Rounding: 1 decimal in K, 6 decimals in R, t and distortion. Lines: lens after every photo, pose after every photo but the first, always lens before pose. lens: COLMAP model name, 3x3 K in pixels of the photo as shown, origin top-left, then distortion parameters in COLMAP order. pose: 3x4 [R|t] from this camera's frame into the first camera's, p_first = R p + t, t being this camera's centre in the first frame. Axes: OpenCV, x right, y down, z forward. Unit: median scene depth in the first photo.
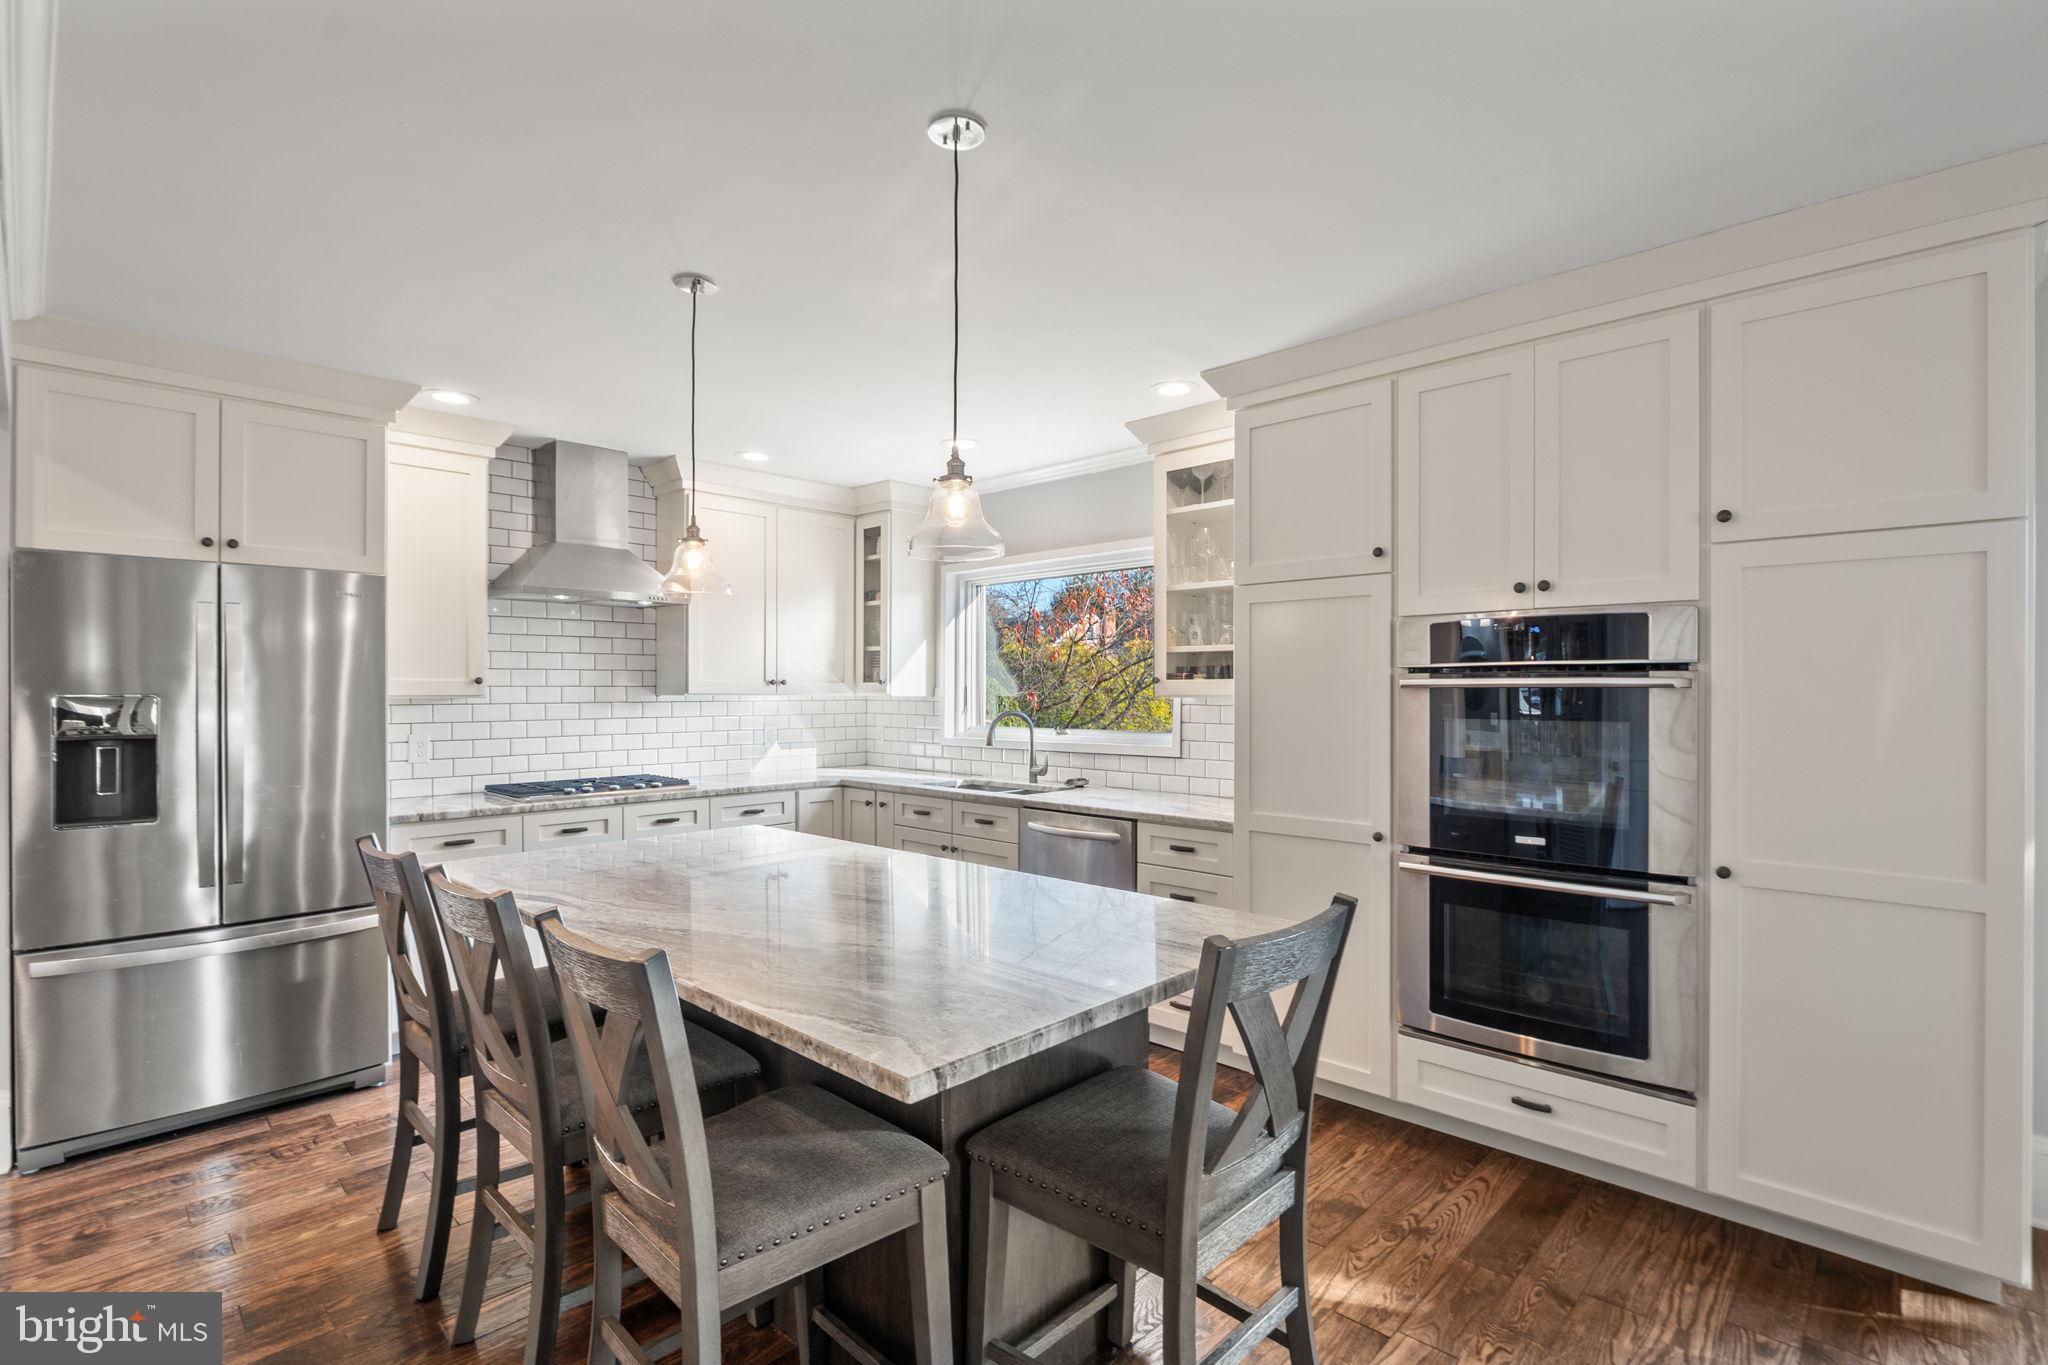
lens RADIAL K [[962.6, 0, 1026.9], [0, 962.6, 695.5], [0, 0, 1]] dist [-0.011033, 0.000834]
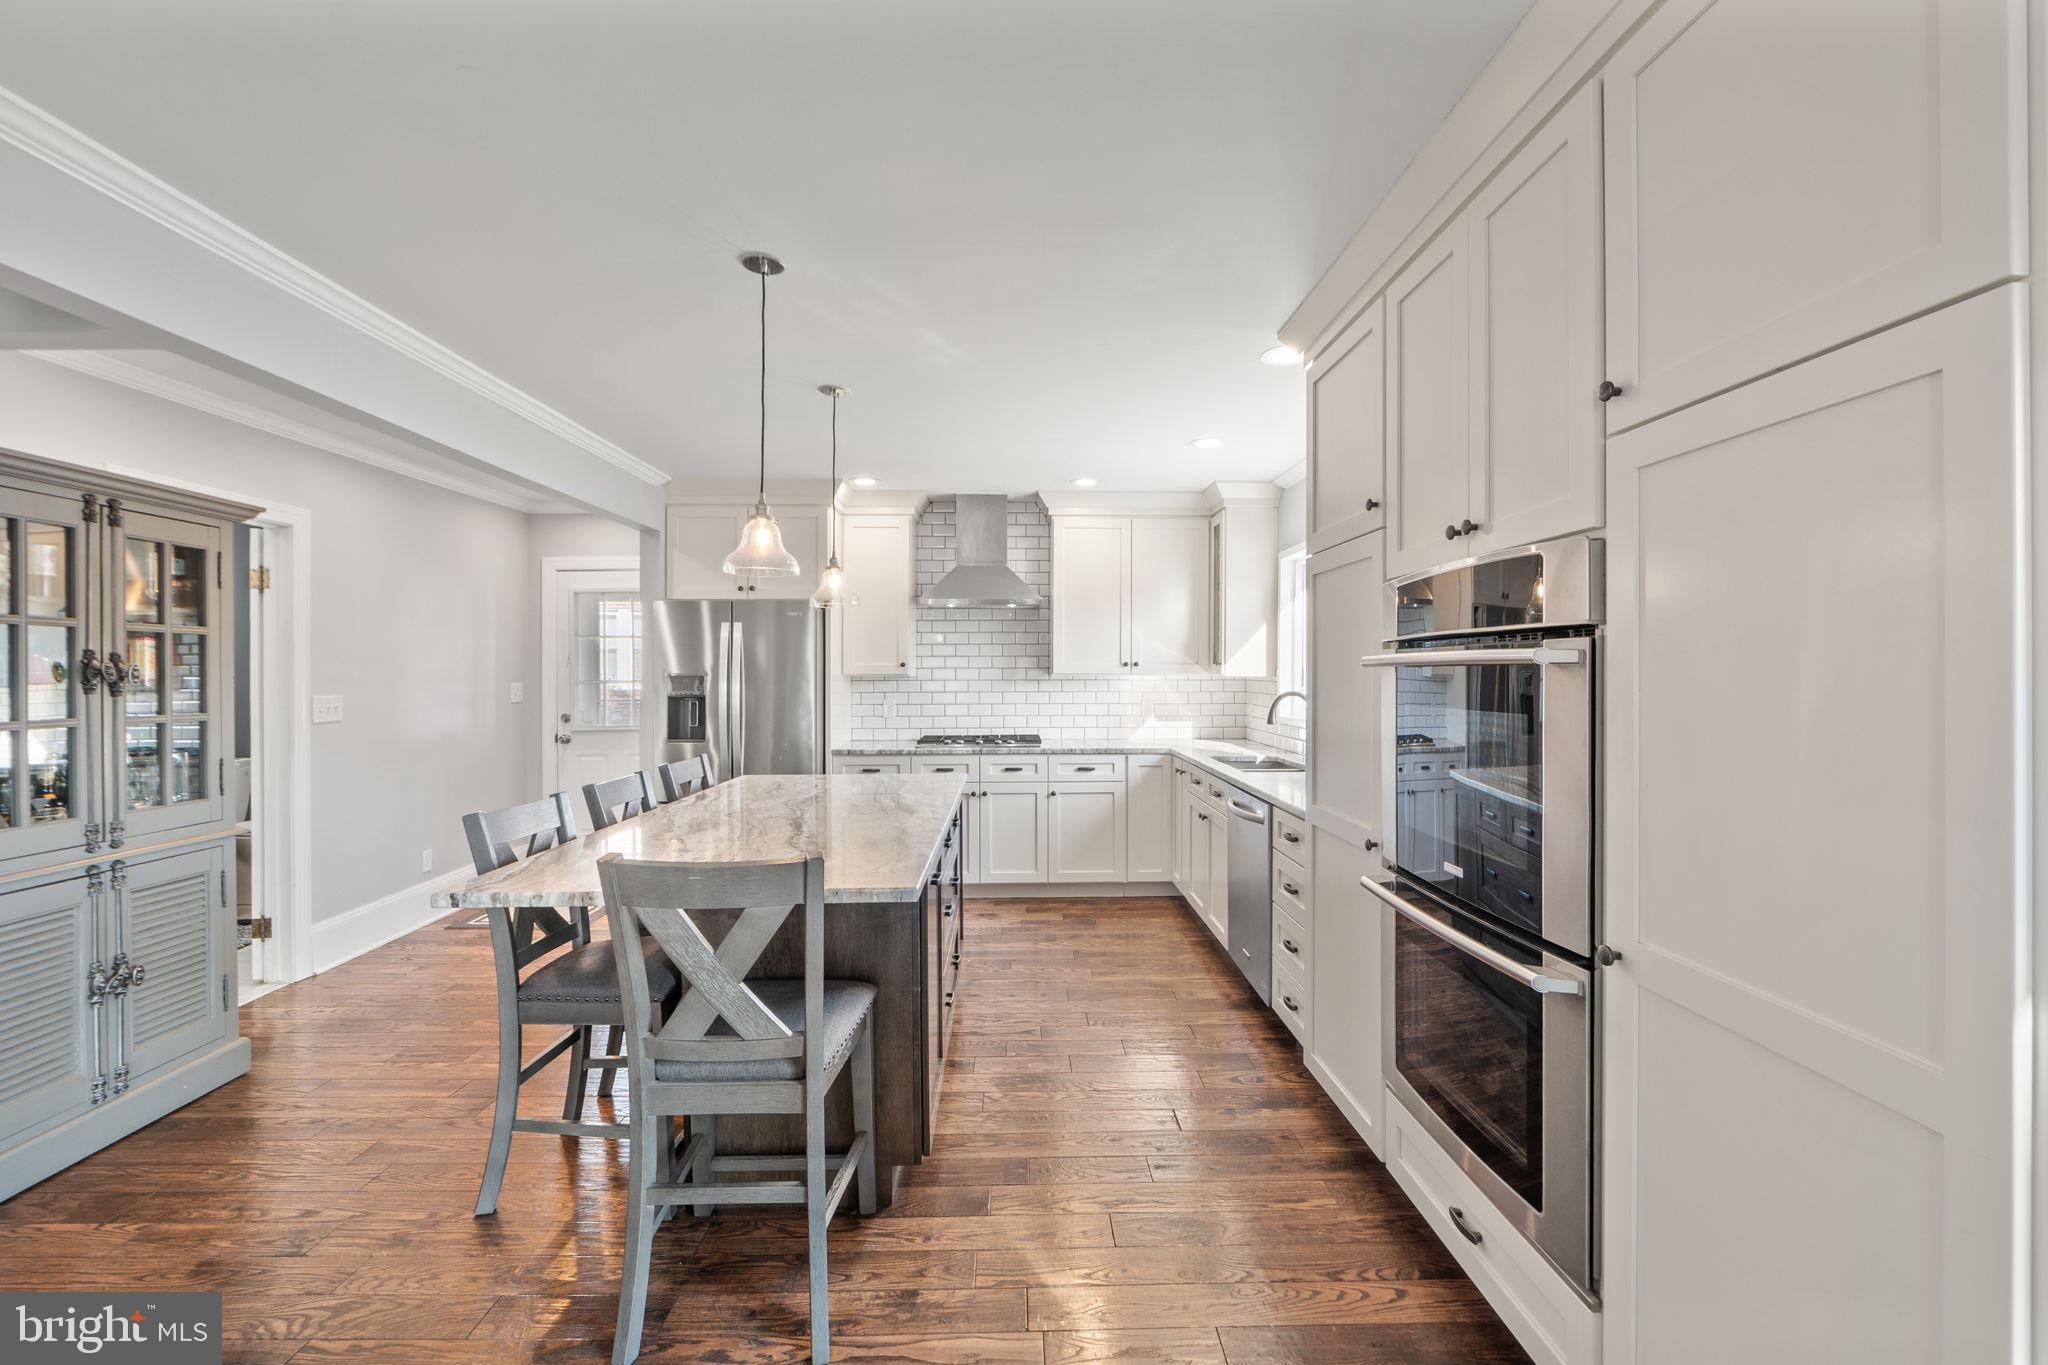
lens RADIAL K [[855.8, 0, 1025.8], [0, 855.8, 669.9], [0, 0, 1]] dist [-0.002333, -0.000227]
pose [[0.701972, -0.003031, -0.712198, 0.483133], [-0.002191, 0.999977, -0.006416, 0.000395], [0.712201, 0.006065, 0.701950, 0.185834]]
